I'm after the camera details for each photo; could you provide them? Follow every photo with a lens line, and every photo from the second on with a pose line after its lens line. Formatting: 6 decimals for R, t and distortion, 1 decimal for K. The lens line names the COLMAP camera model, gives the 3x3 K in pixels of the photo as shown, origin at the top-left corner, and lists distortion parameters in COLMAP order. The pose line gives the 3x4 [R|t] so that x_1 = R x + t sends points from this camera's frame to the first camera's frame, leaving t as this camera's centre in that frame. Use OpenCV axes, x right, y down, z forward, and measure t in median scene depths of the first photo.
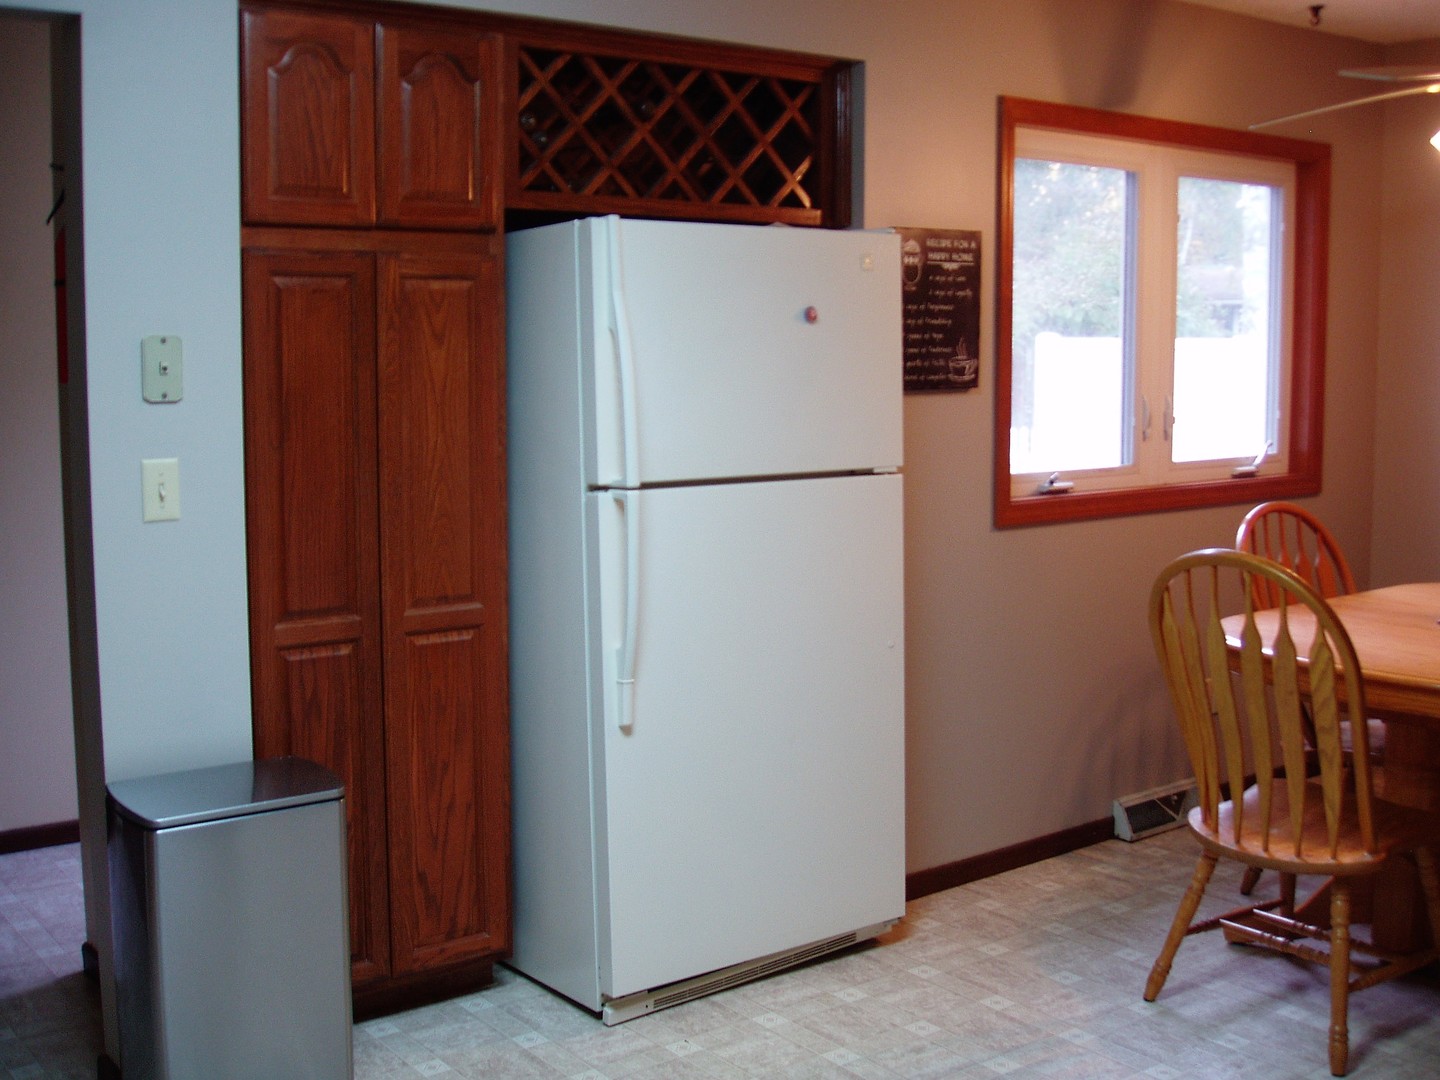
lens RADIAL K [[1696.8, 0, 722.2], [0, 1696.8, 542.8], [0, 0, 1]] dist [-0.121543, 0.000000]
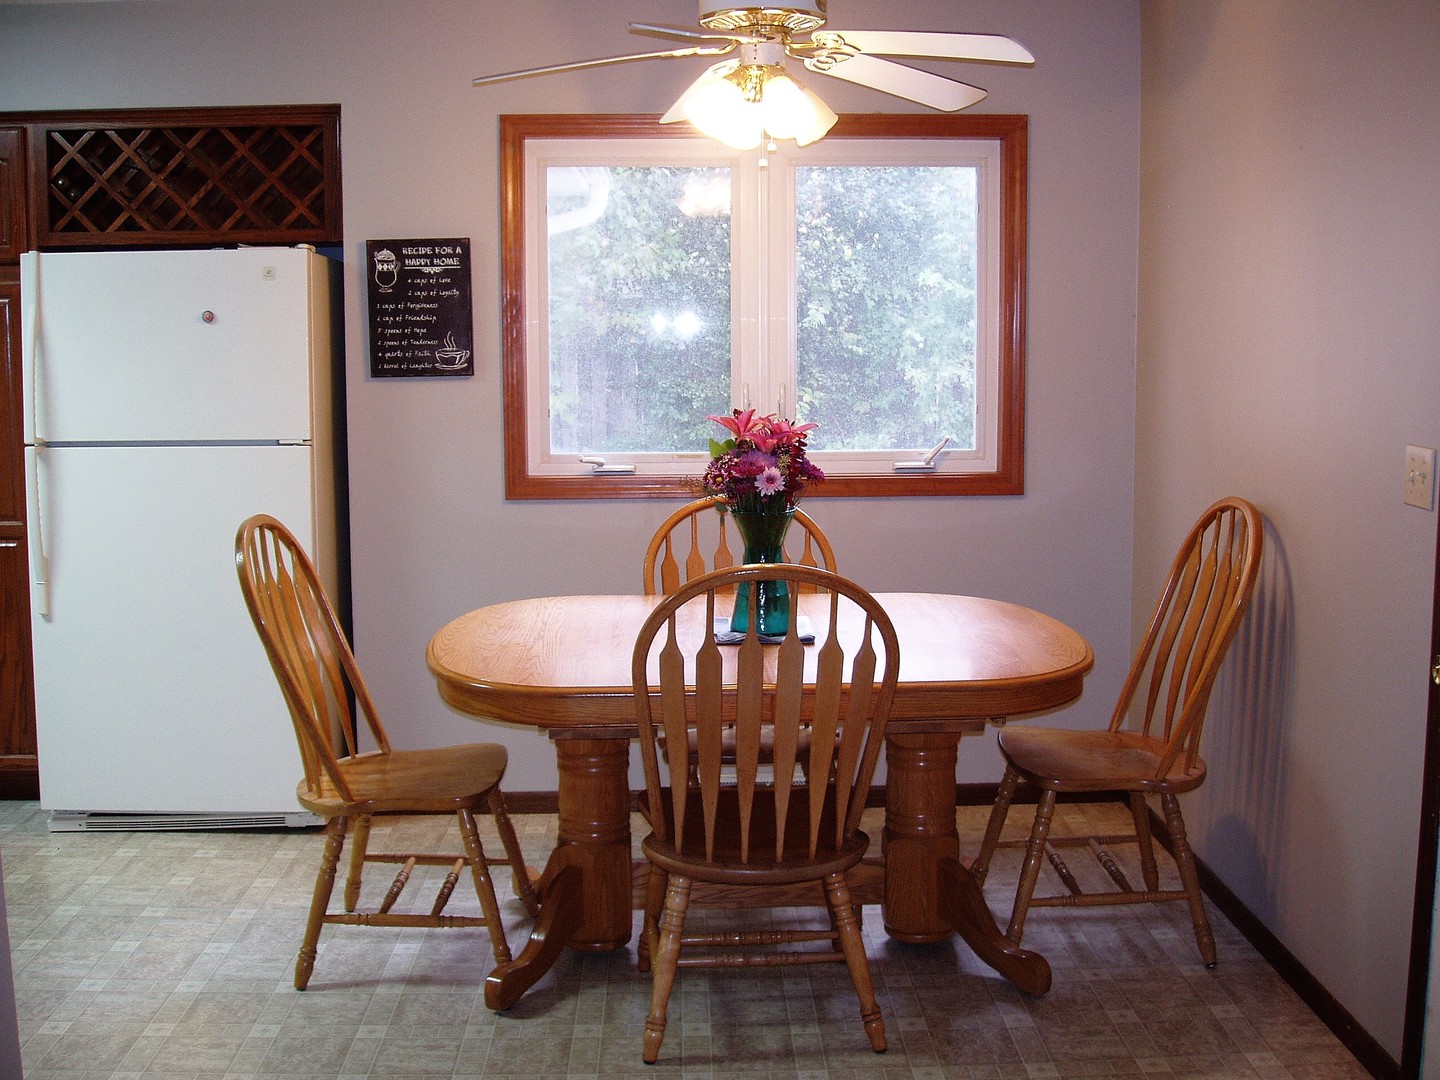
lens RADIAL K [[1696.8, 0, 719.5], [0, 1696.8, 539.7], [0, 0, 1]] dist [-0.121543, 0.000000]
pose [[0.784194, 0.075781, -0.615871, 1.028577], [-0.069589, 0.996994, 0.034068, -0.033366], [0.616602, 0.016142, 0.787110, 0.219659]]
